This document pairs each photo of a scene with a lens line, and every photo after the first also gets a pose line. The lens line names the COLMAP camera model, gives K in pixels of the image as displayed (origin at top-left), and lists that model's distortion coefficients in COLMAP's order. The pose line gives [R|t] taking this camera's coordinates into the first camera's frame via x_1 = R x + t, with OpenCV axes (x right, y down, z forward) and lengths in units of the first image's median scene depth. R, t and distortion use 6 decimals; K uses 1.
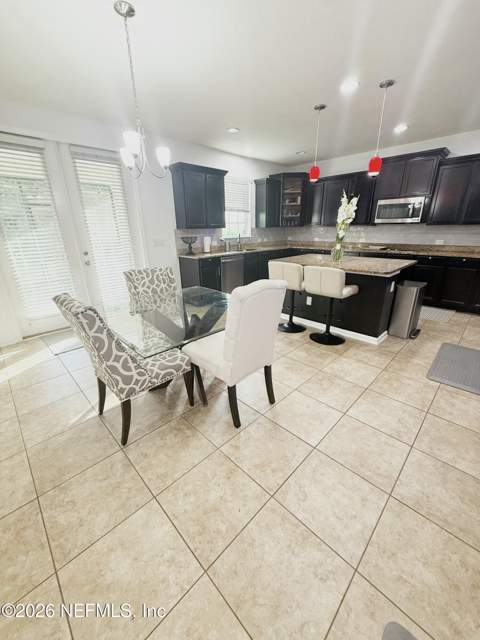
lens RADIAL K [[254.3, 0, 238.9], [0, 254.3, 321.2], [0, 0, 1]] dist [0.003642, 0.000171]
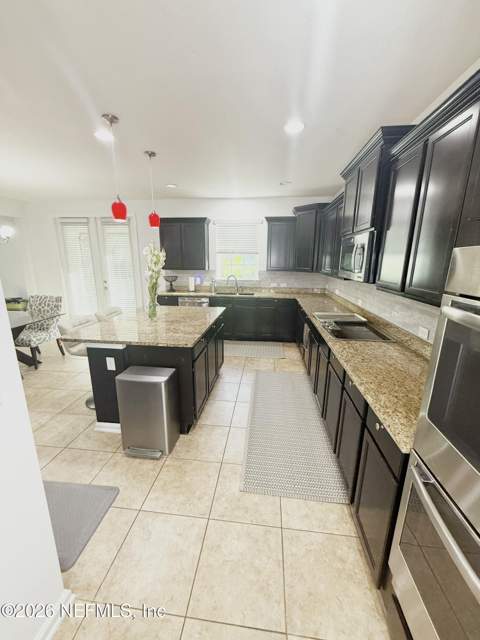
lens RADIAL K [[254.3, 0, 239.6], [0, 254.3, 319.5], [0, 0, 1]] dist [0.003642, 0.000171]
pose [[0.622593, 0.196515, -0.757469, 0.894748], [-0.291033, 0.956671, 0.008984, -0.239820], [0.726414, 0.214855, 0.652809, 0.507781]]
